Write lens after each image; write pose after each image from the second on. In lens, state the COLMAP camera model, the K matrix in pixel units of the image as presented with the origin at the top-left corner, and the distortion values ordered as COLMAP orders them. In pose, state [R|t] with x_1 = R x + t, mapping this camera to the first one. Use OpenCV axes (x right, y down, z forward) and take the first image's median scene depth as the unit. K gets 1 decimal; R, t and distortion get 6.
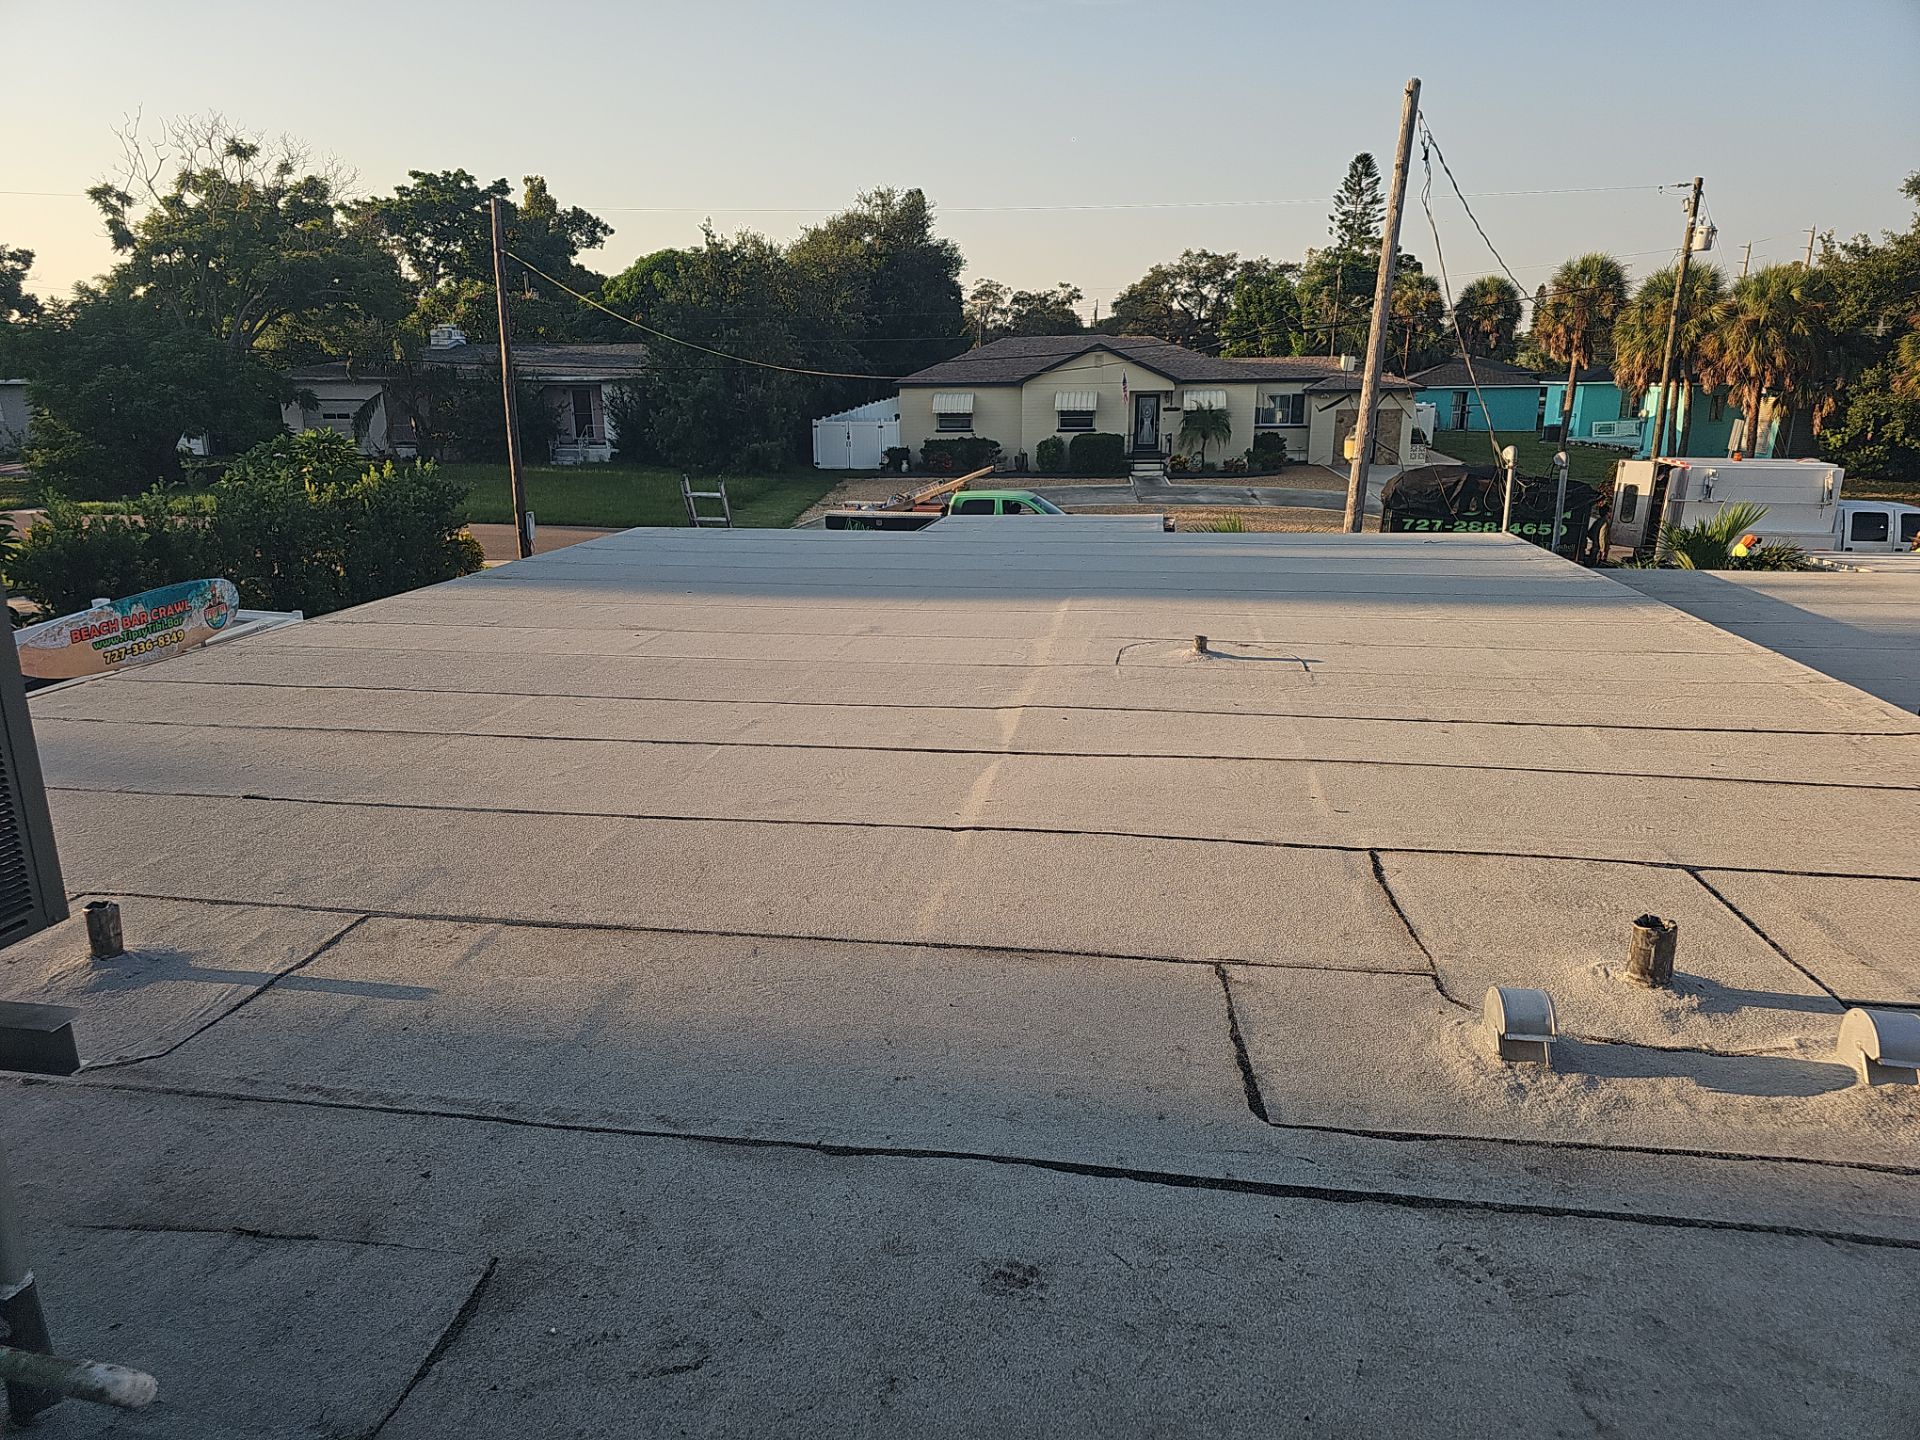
lens RADIAL K [[1237.8, 0, 973.7], [0, 1237.8, 723.9], [0, 0, 1]] dist [0.063027, -0.053016]
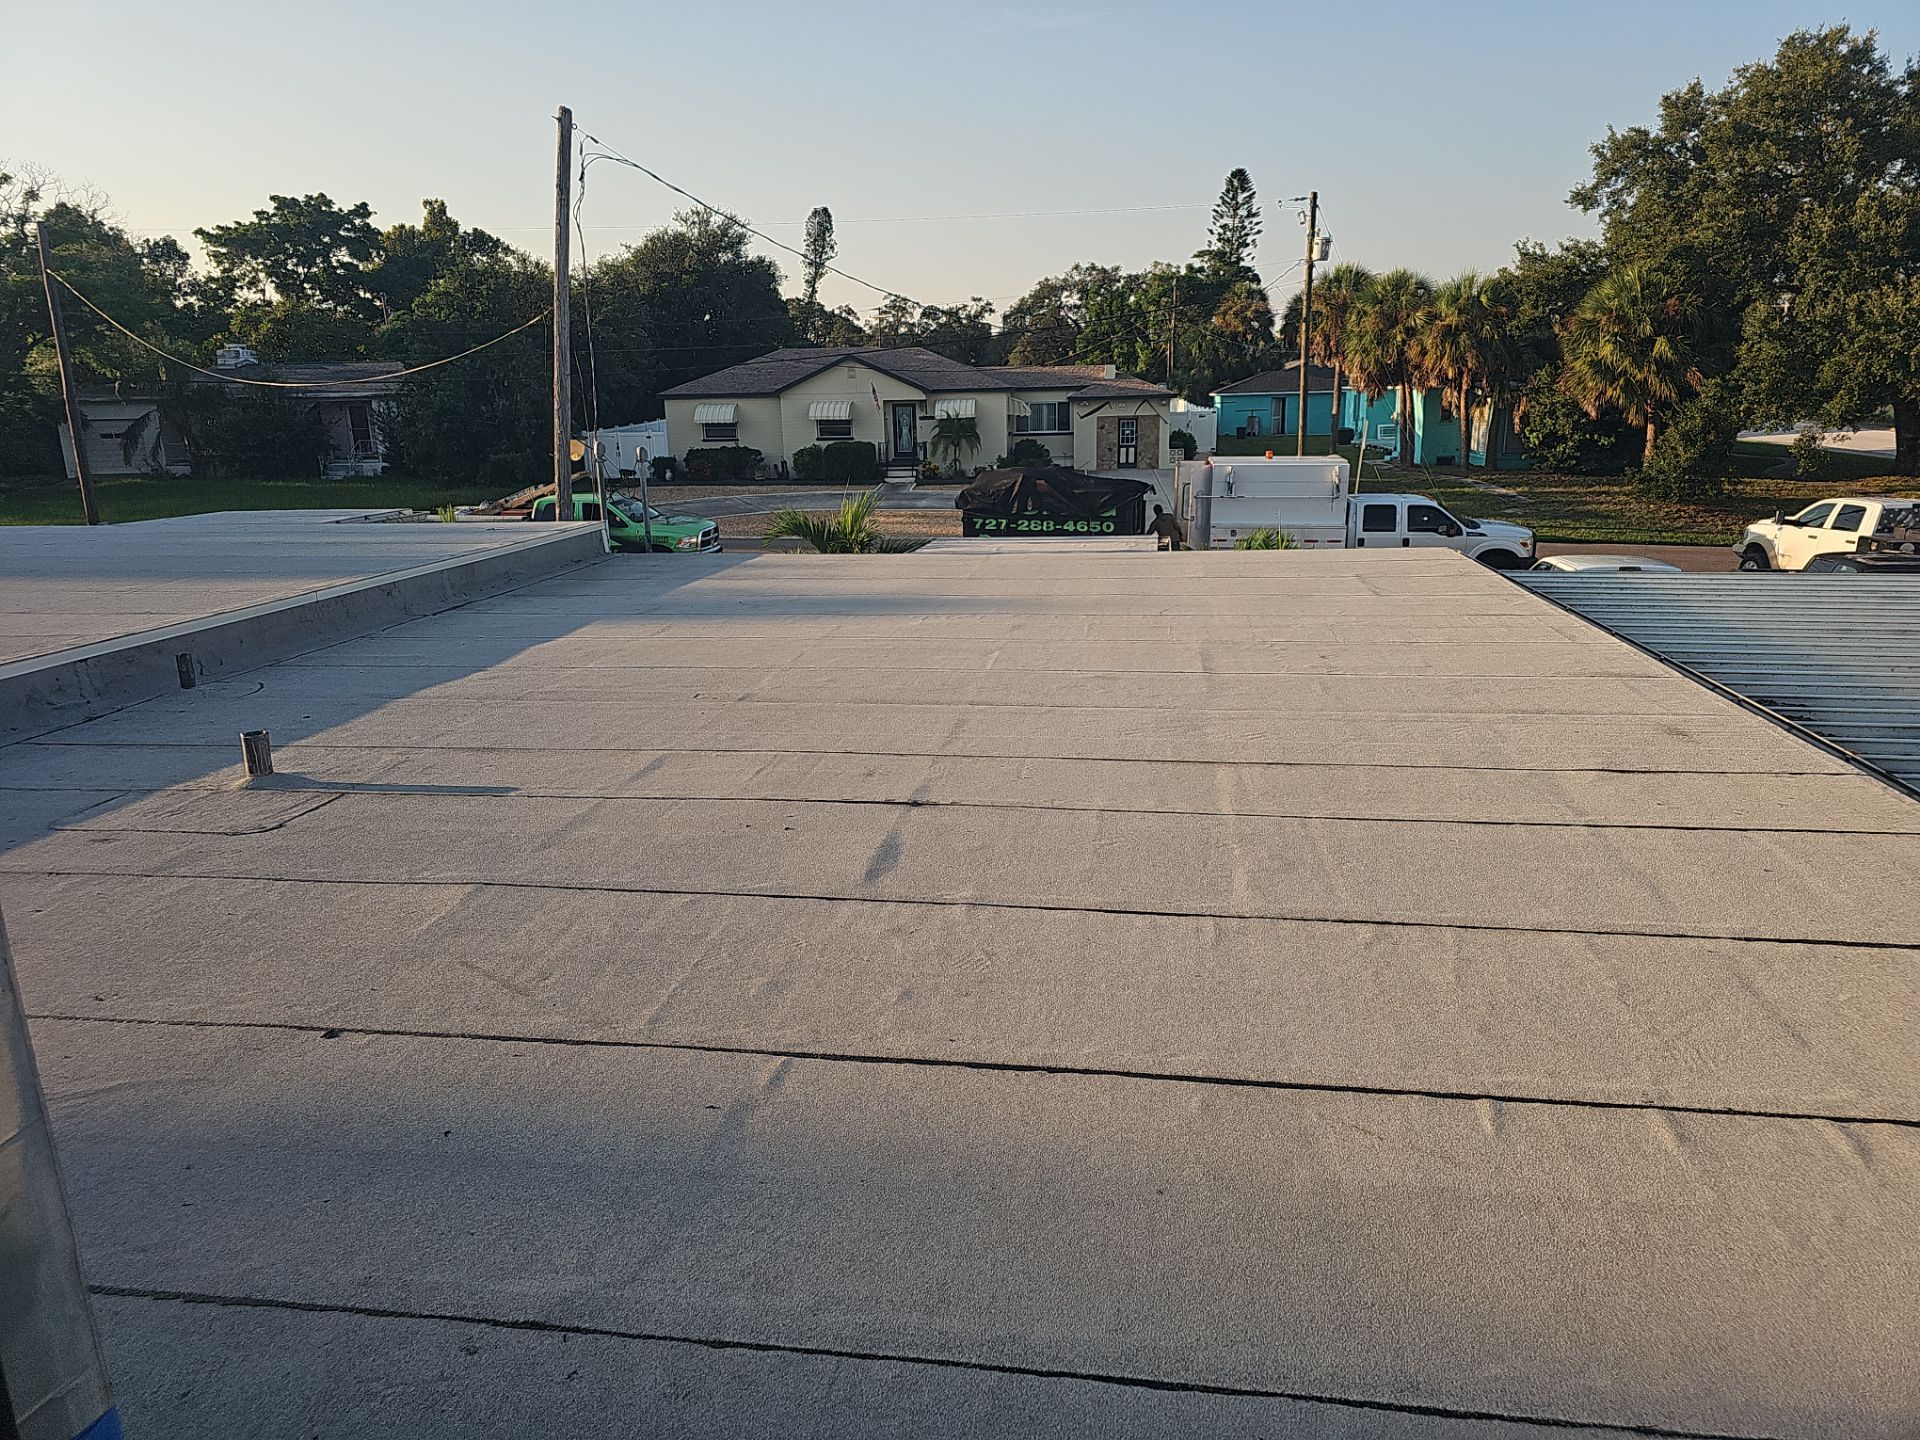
lens RADIAL K [[1223.3, 0, 1015.6], [0, 1223.3, 718.1], [0, 0, 1]] dist [0.055958, -0.038402]
pose [[0.999664, -0.020234, 0.016185, 0.205121], [0.020410, 0.999733, -0.010818, 0.009710], [-0.015962, 0.011145, 0.999810, -0.019943]]
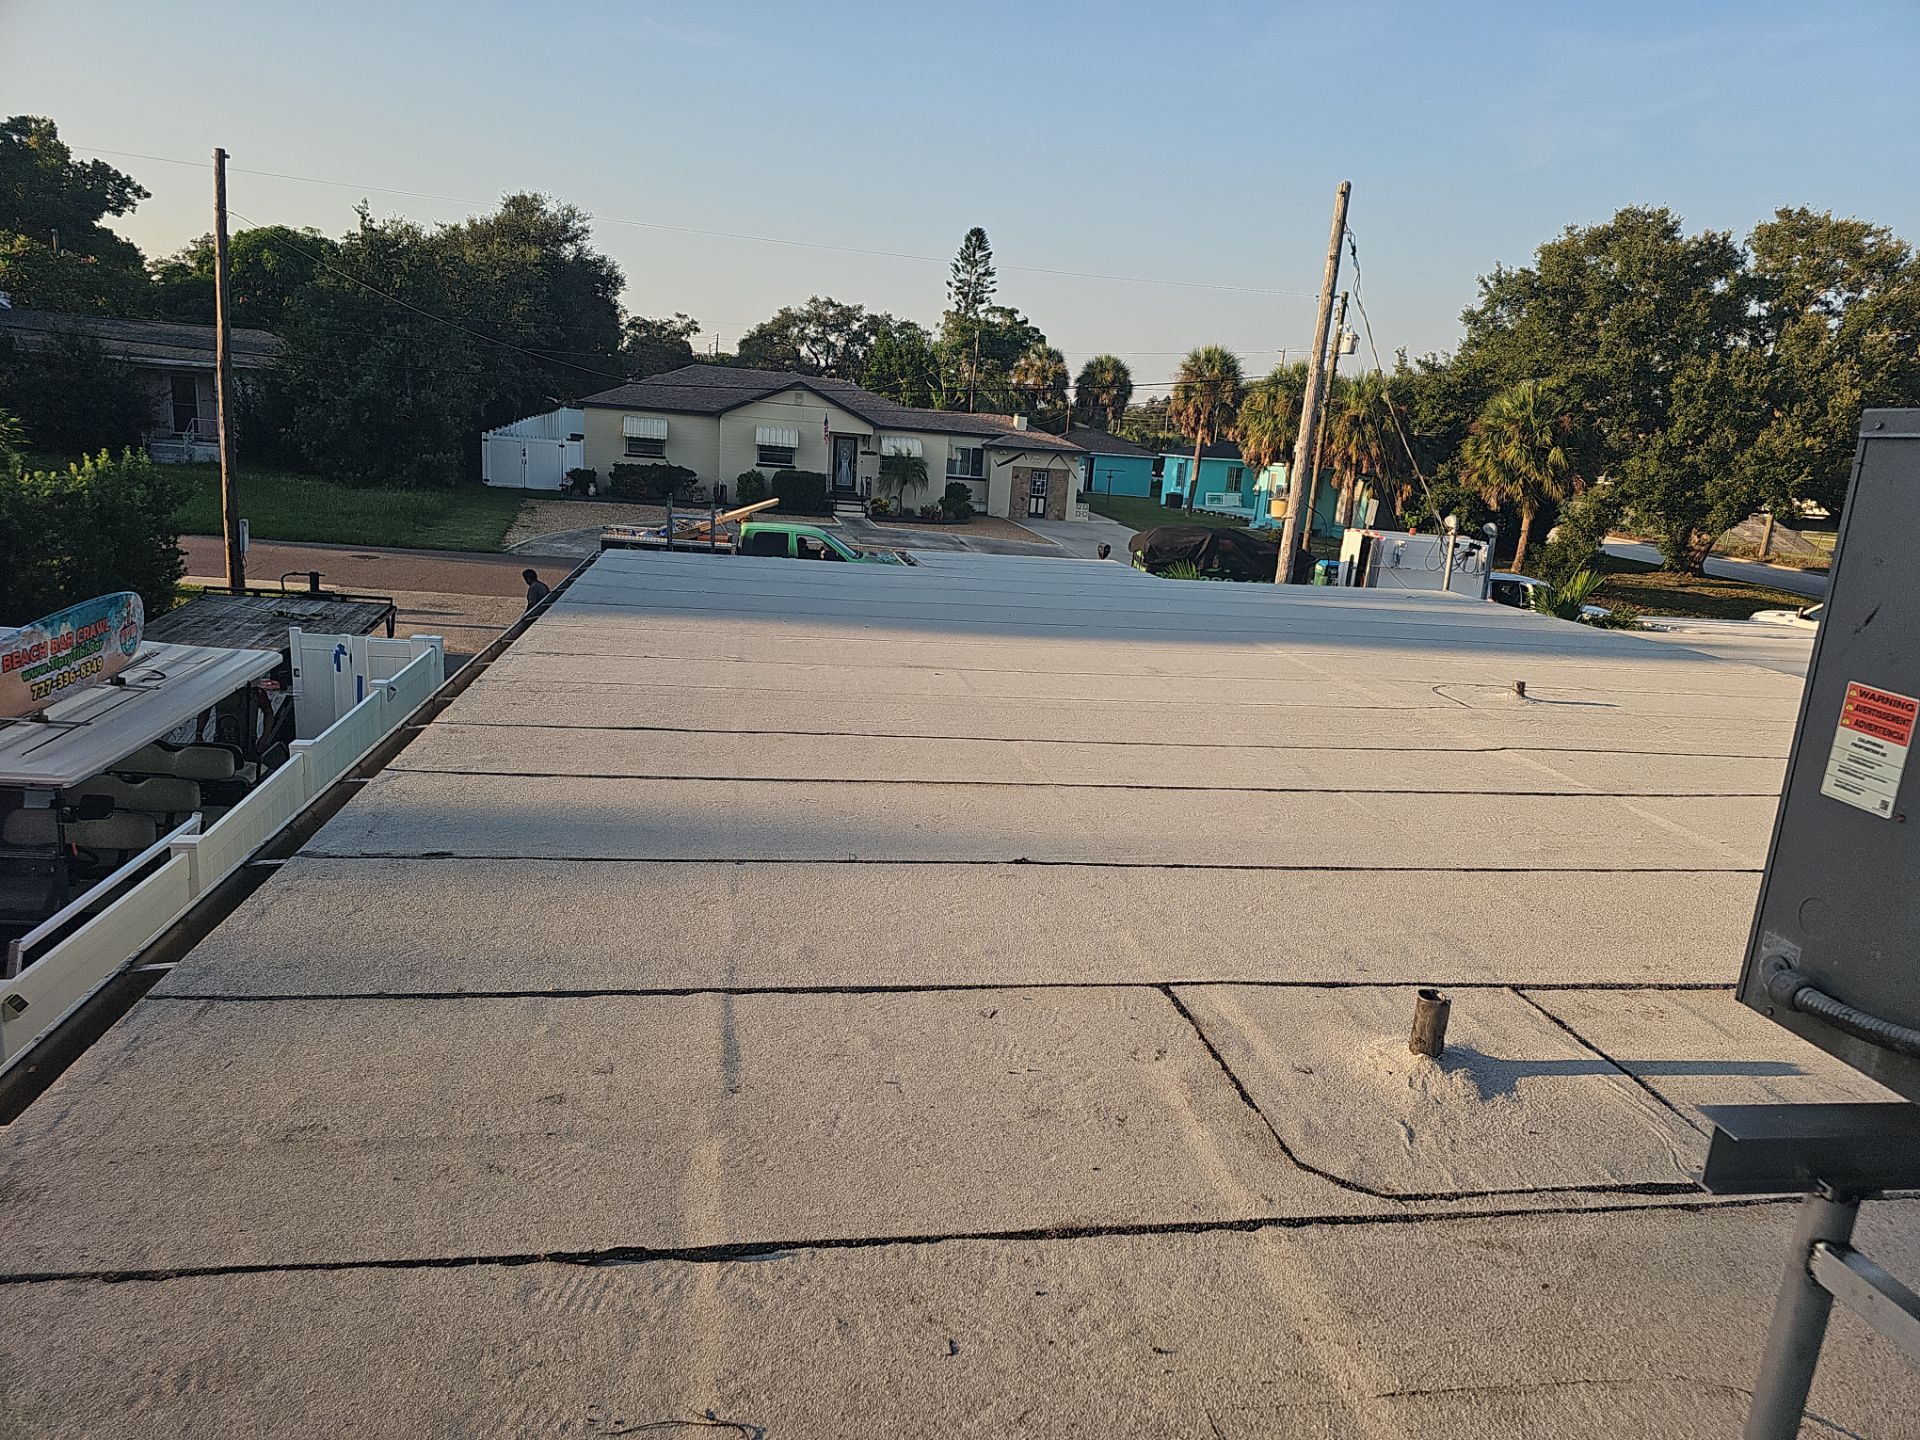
lens RADIAL K [[1237.8, 0, 973.7], [0, 1237.8, 723.9], [0, 0, 1]] dist [0.063027, -0.053016]
pose [[0.942591, 0.000396, 0.333950, -0.095528], [0.009974, 0.999520, -0.029338, -0.001221], [-0.333801, 0.030985, 0.942134, 0.023116]]
